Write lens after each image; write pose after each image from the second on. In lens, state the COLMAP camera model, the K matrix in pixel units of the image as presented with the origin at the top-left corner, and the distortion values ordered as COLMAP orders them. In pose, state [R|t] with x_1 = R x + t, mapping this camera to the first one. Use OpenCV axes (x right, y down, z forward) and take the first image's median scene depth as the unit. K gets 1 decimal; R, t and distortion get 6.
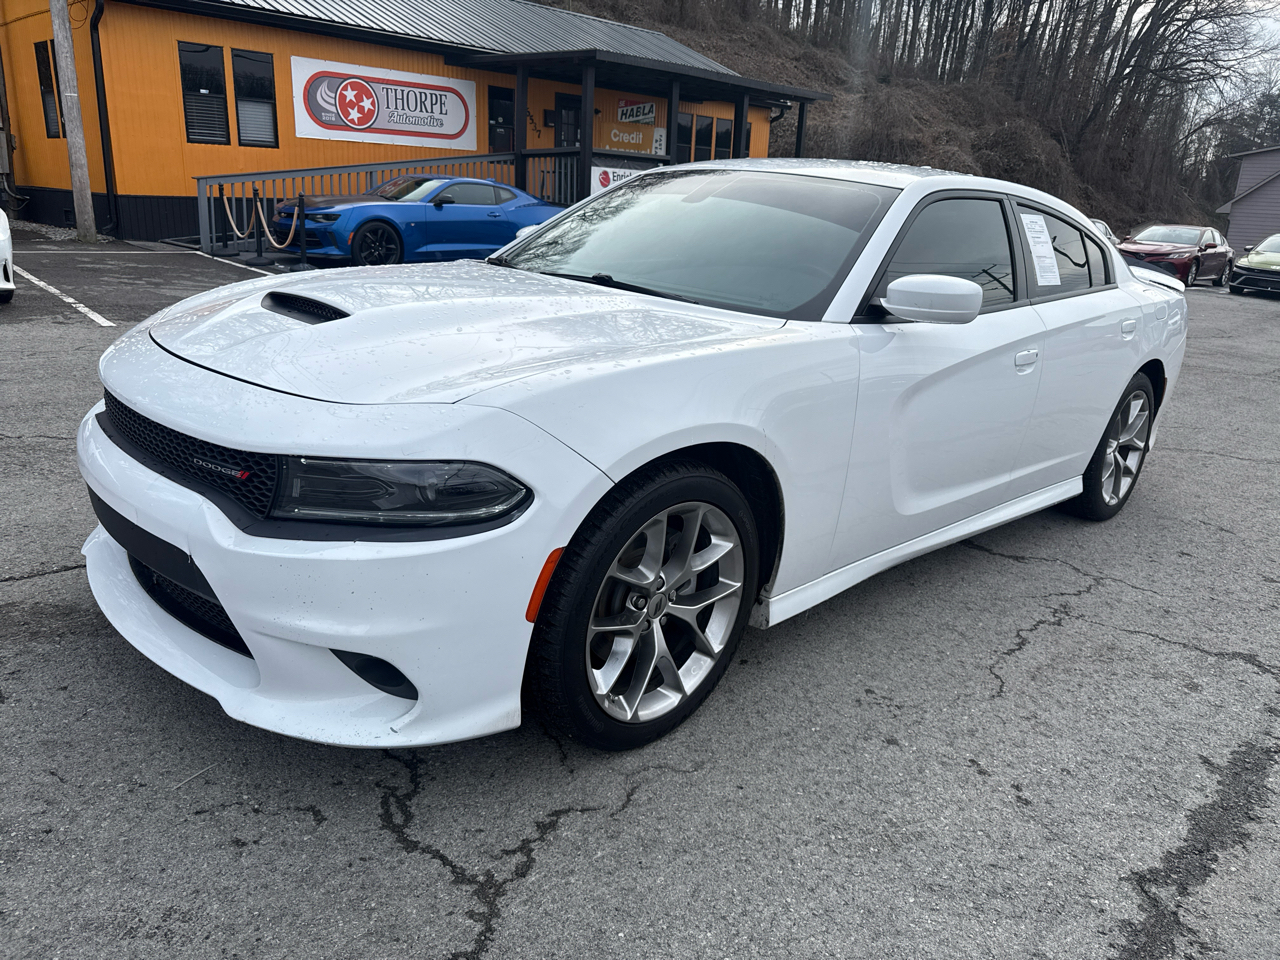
lens RADIAL K [[911.8, 0, 641.4], [0, 911.8, 473.5], [0, 0, 1]] dist [0.018308, -0.024722]
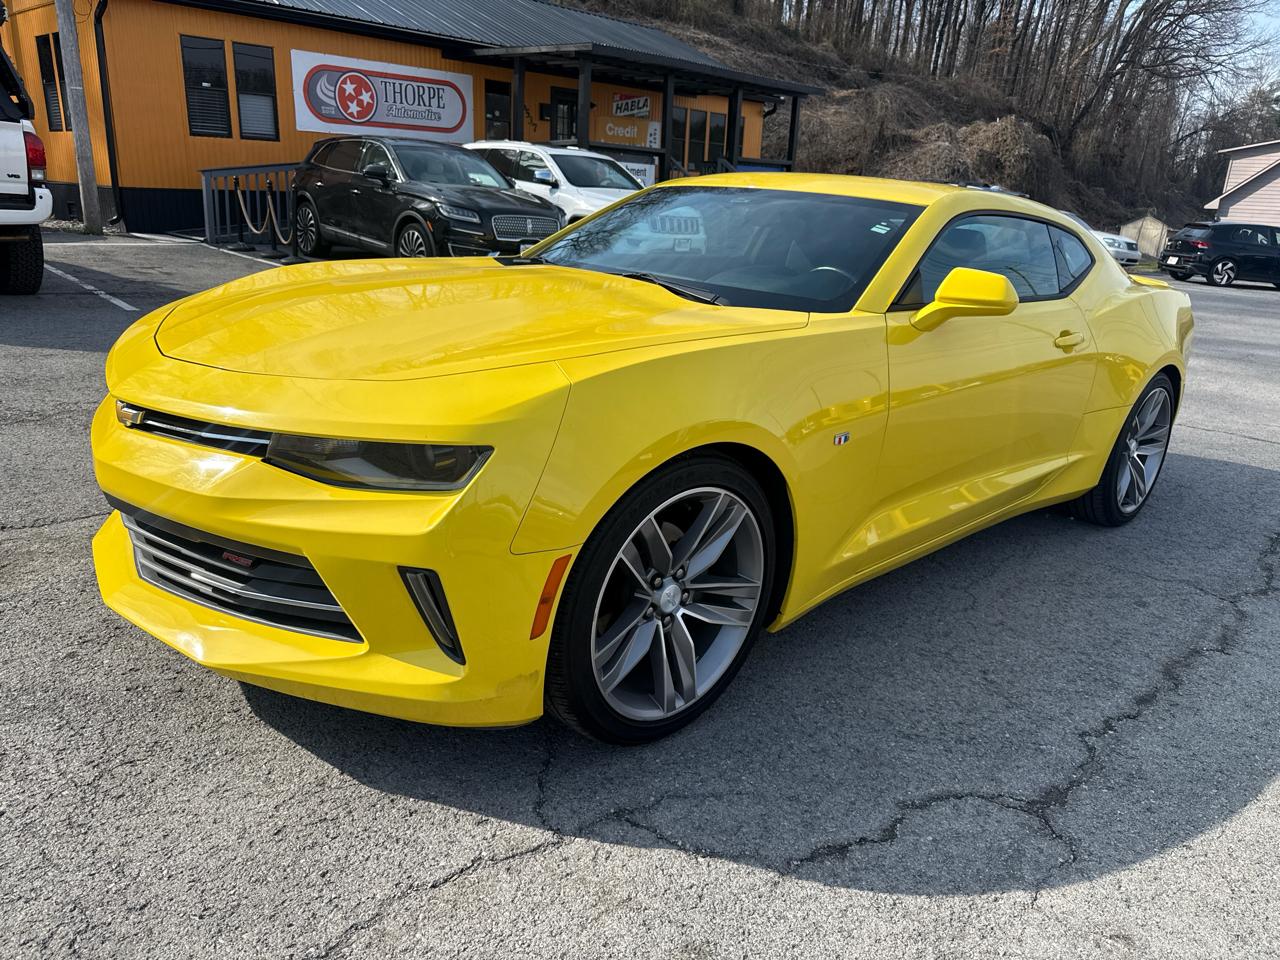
lens RADIAL K [[911.8, 0, 641.8], [0, 911.8, 495.5], [0, 0, 1]] dist [0.018308, -0.024722]
pose [[0.999950, -0.003458, 0.009409, -0.005841], [0.003228, 0.999699, 0.024324, 0.012172], [-0.009490, -0.024293, 0.999660, -0.024328]]
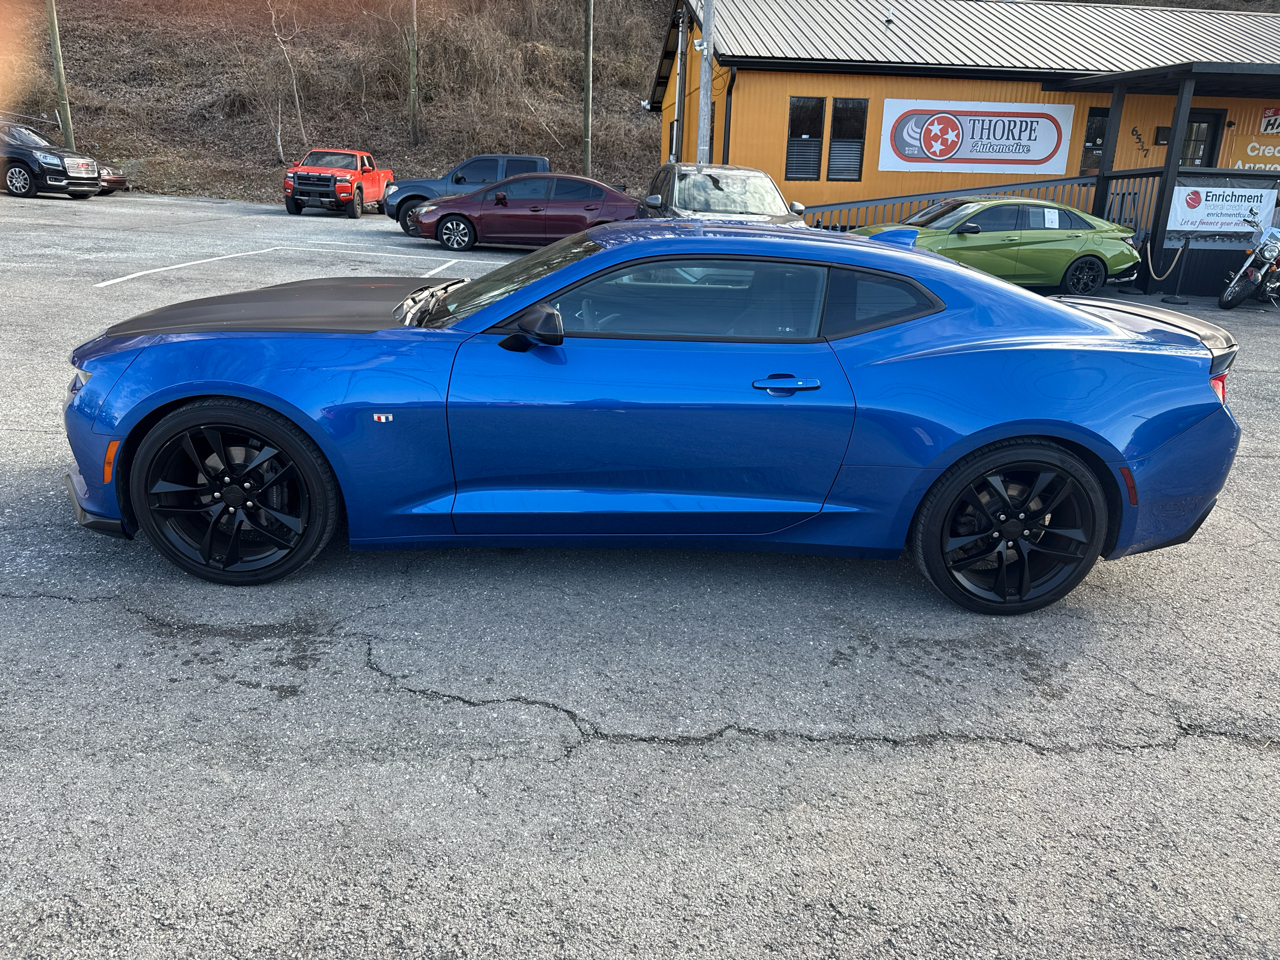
lens RADIAL K [[911.8, 0, 643.5], [0, 911.8, 482.0], [0, 0, 1]] dist [0.018308, -0.024722]
pose [[0.763711, 0.167739, -0.623385, 0.154722], [-0.176748, 0.983085, 0.047992, 0.004326], [0.620891, 0.073530, 0.780441, -0.024523]]
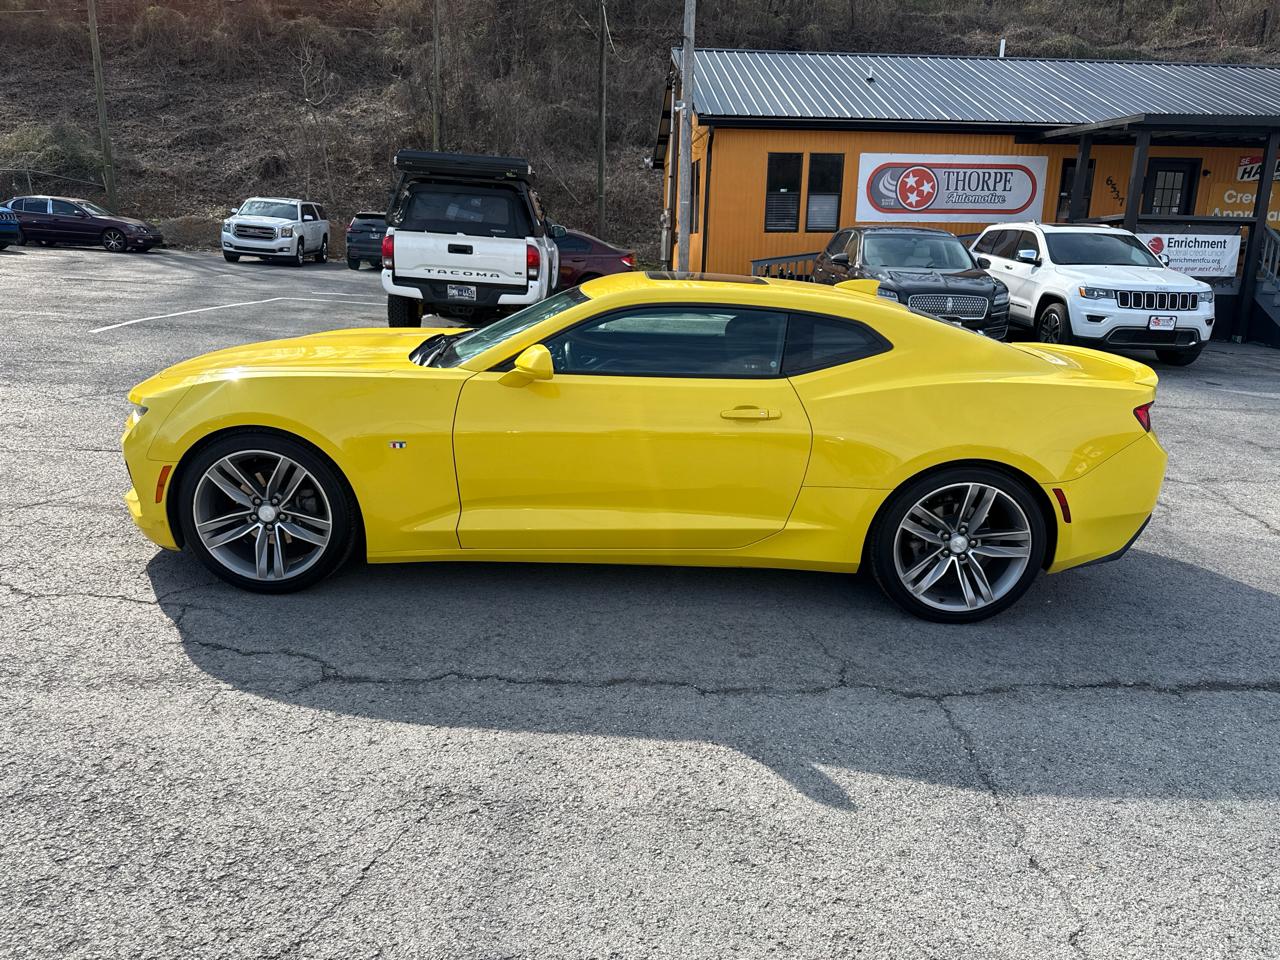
lens RADIAL K [[911.8, 0, 645.9], [0, 911.8, 498.6], [0, 0, 1]] dist [0.018308, -0.024722]
pose [[0.733800, 0.146206, -0.663447, 0.232715], [-0.178991, 0.983671, 0.018803, 0.004202], [0.655363, 0.104953, 0.747987, -0.007240]]
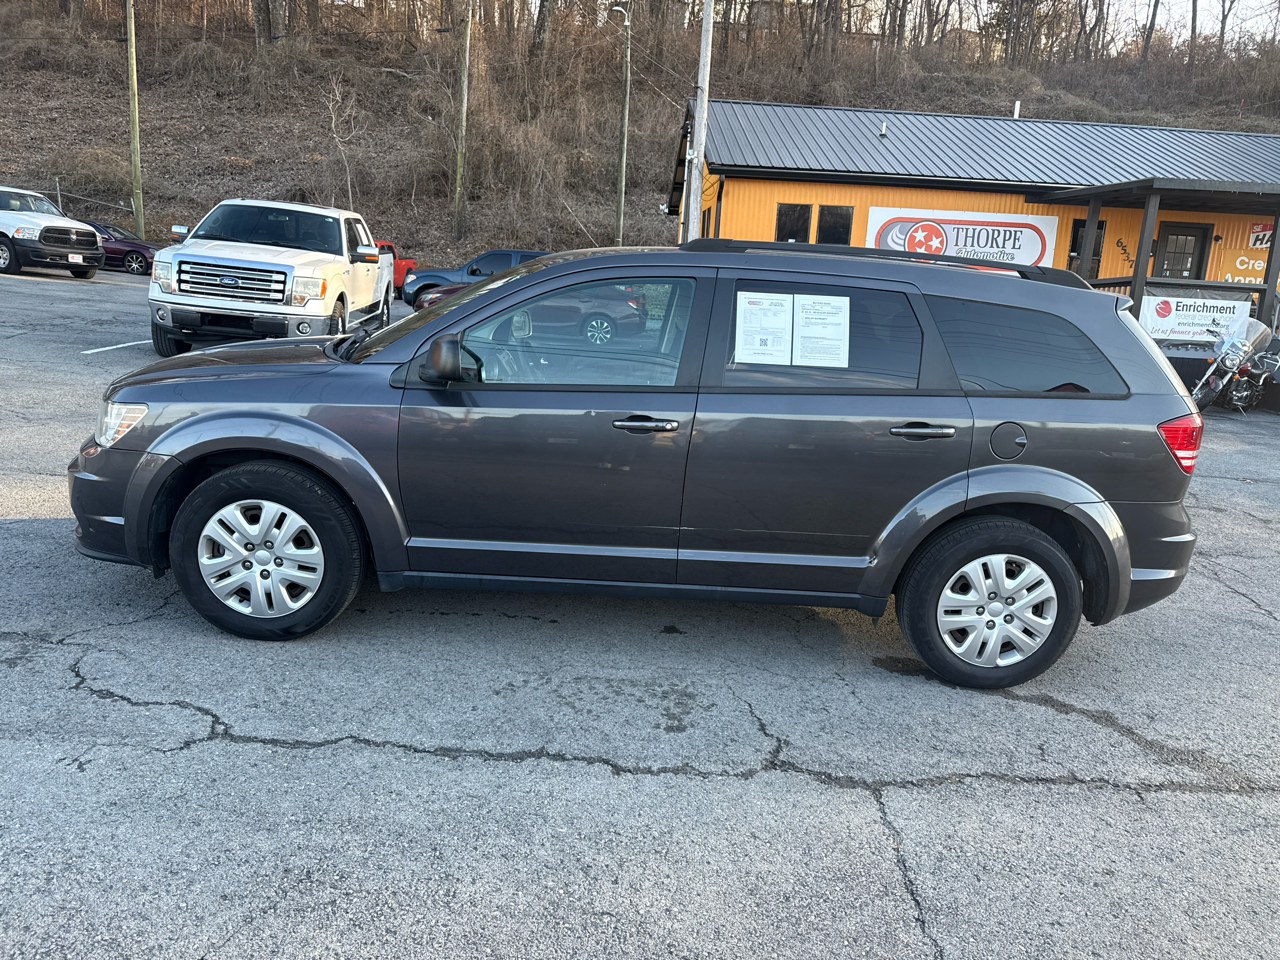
lens RADIAL K [[911.8, 0, 647.0], [0, 911.8, 485.3], [0, 0, 1]] dist [0.018308, -0.024722]
pose [[0.718301, 0.138467, -0.681814, 0.237770], [-0.220506, 0.974781, -0.034342, -0.003792], [0.659864, 0.175012, 0.730719, 0.014301]]
